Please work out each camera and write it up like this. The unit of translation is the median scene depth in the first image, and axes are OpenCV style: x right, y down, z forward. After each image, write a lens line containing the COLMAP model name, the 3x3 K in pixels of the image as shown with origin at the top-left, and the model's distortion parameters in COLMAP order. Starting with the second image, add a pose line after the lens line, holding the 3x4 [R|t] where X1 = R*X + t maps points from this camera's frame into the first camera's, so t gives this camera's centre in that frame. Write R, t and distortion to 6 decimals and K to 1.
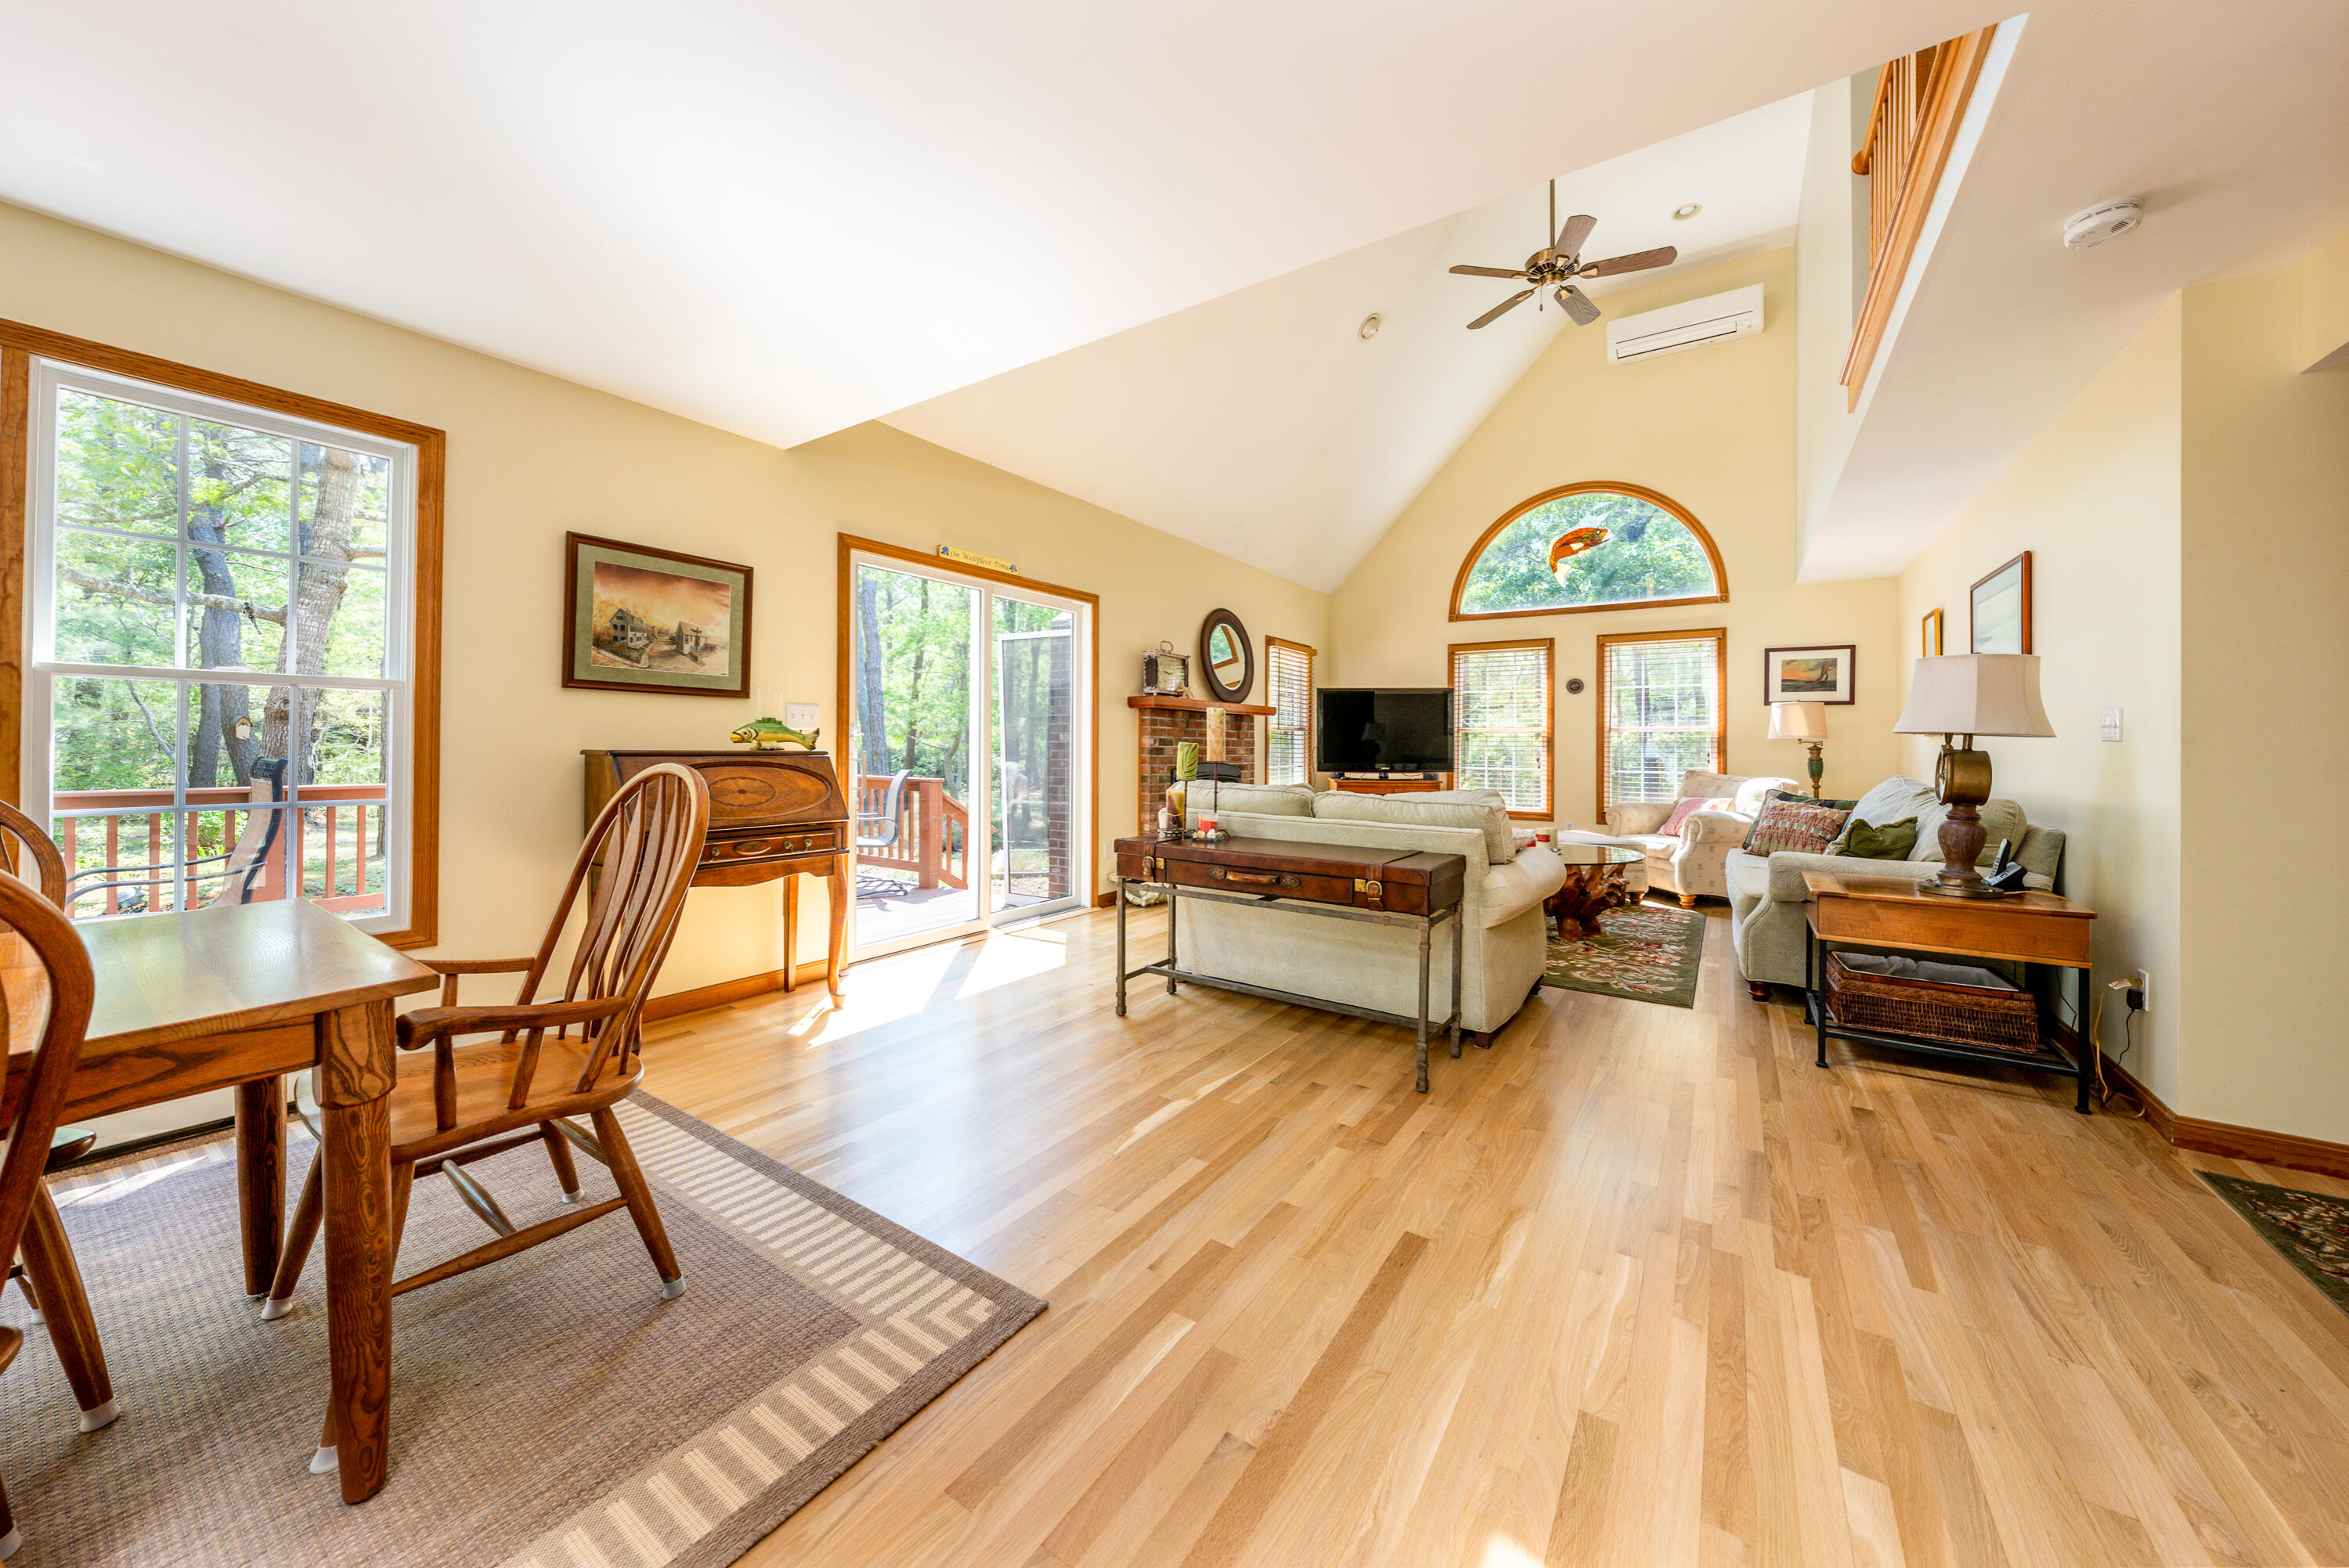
lens RADIAL K [[816.4, 0, 1145.1], [0, 816.4, 755.2], [0, 0, 1]] dist [-0.005626, 0.000536]
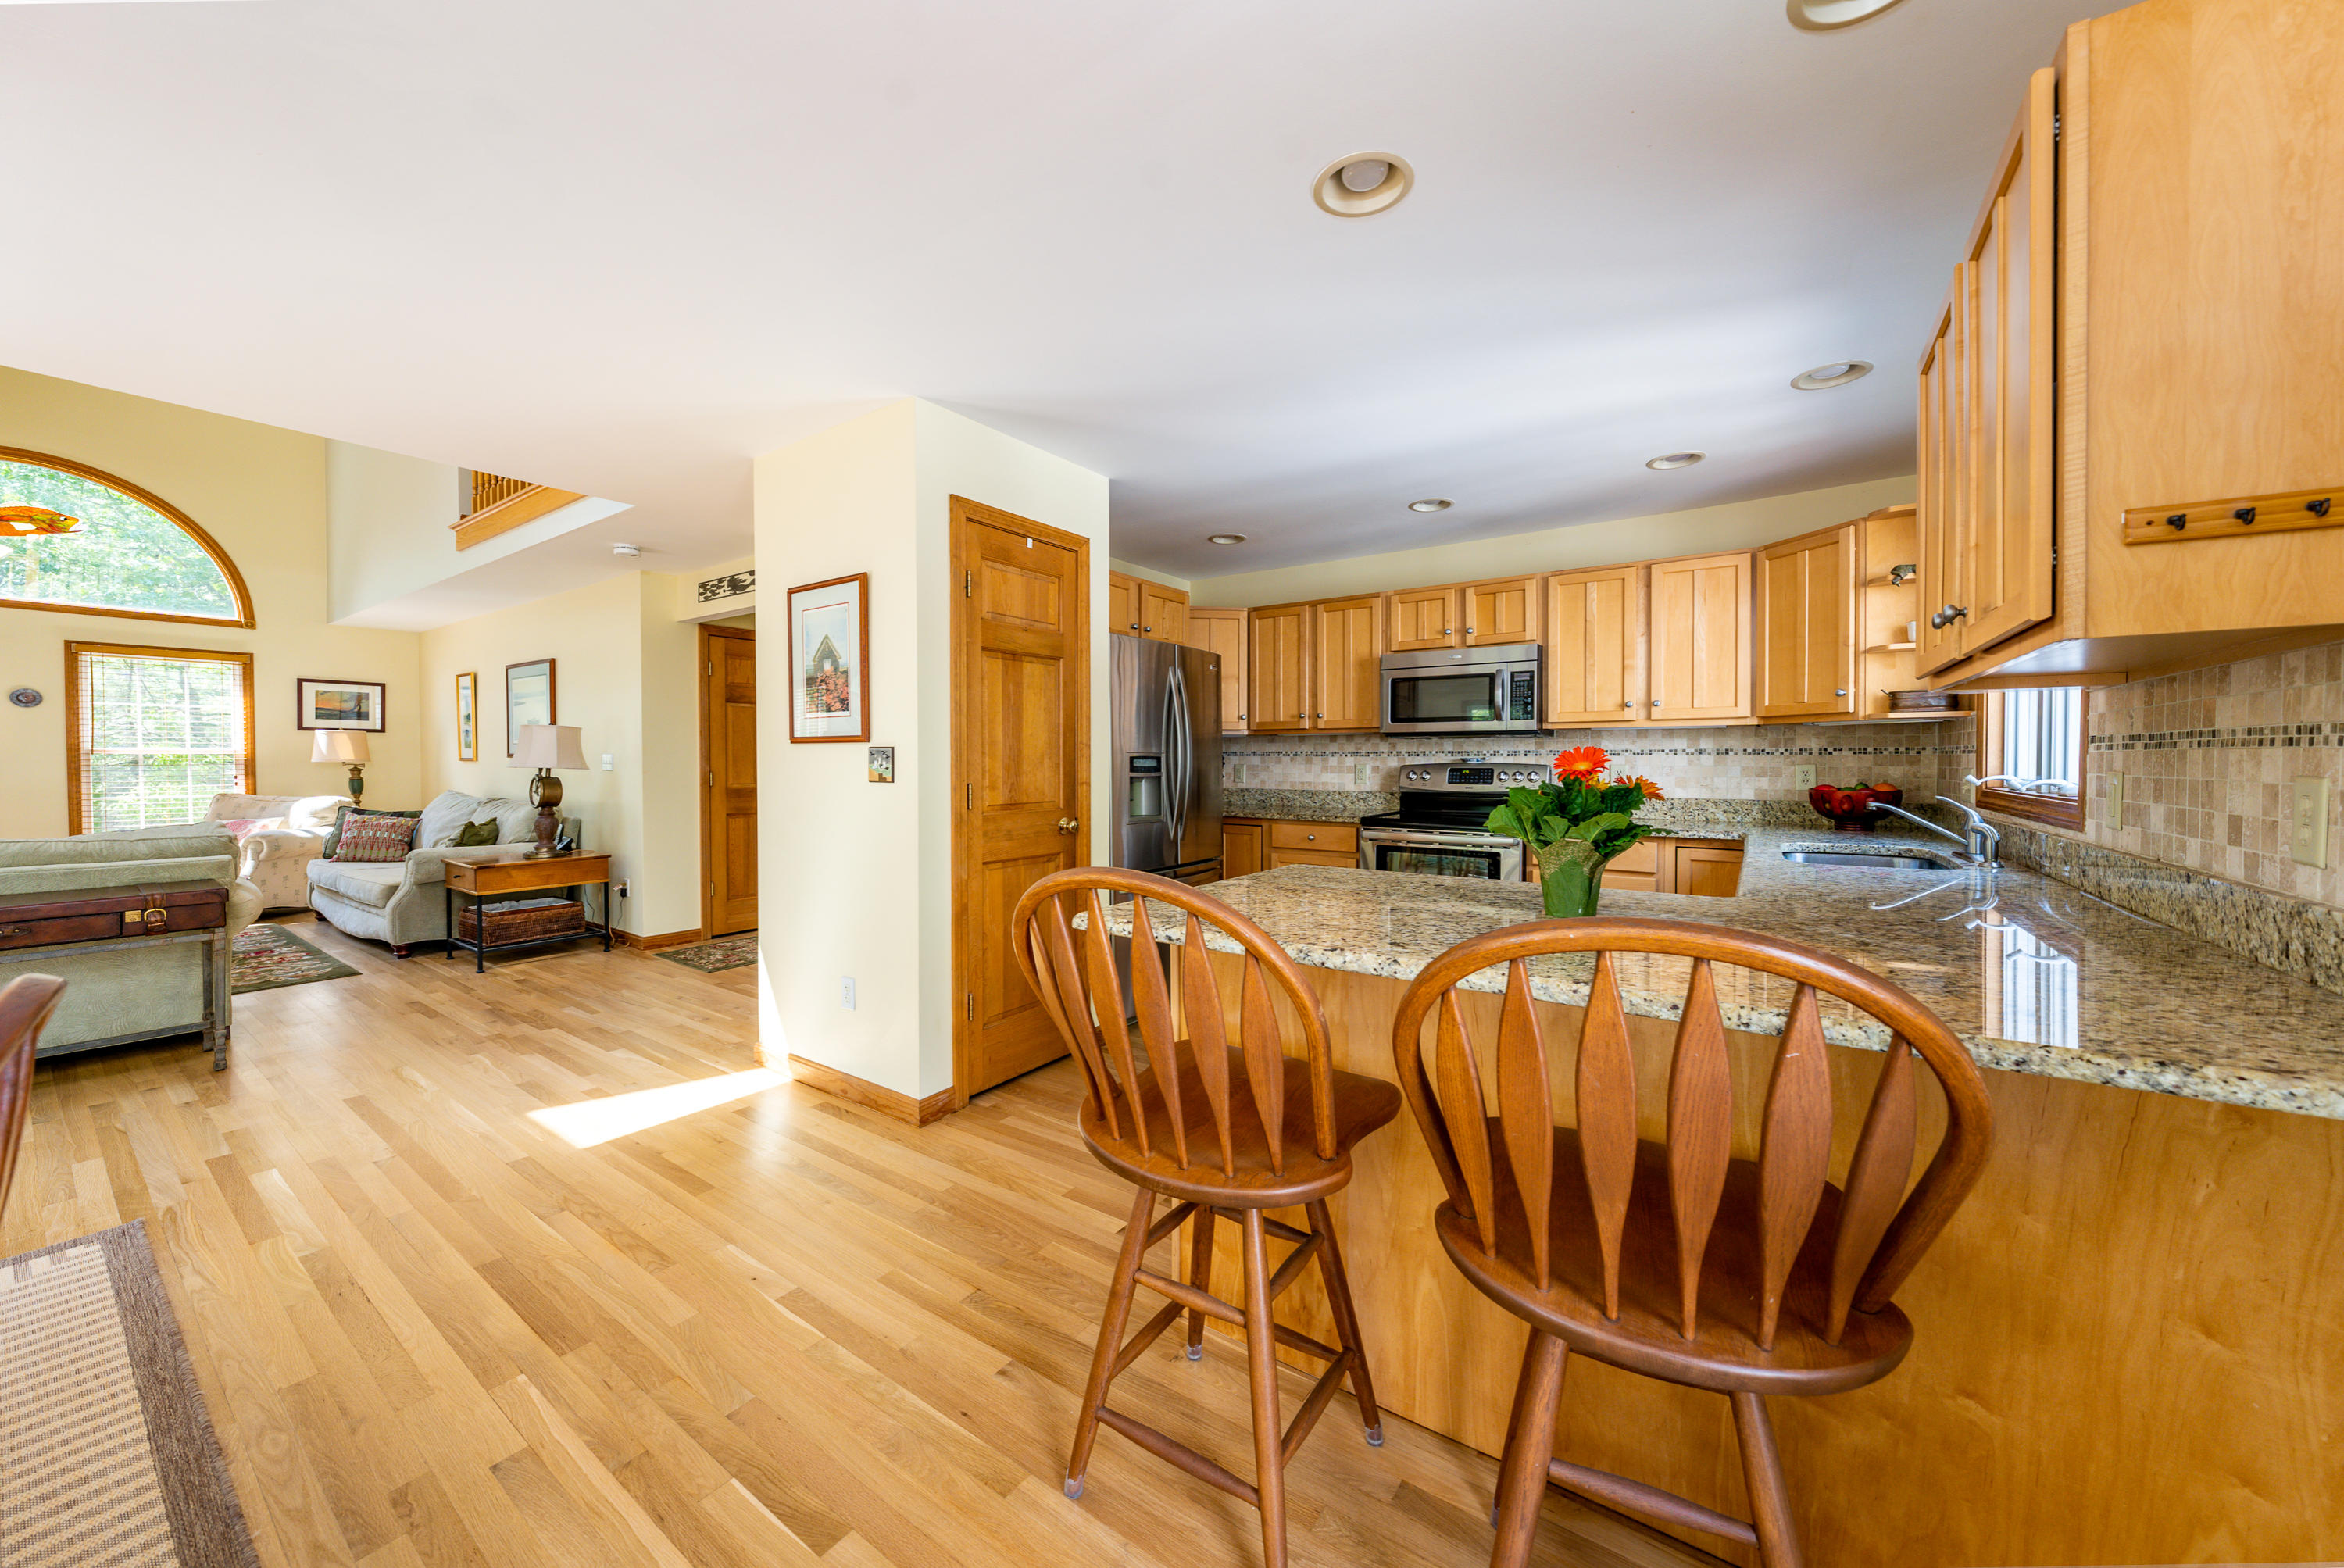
lens RADIAL K [[814.7, 0, 1211.9], [0, 814.7, 772.1], [0, 0, 1]] dist [-0.005626, 0.000536]
pose [[-0.039232, -0.024654, 0.998926, -0.560652], [0.009362, 0.999643, 0.025039, -0.031672], [-0.999186, 0.010334, -0.038987, -0.270875]]
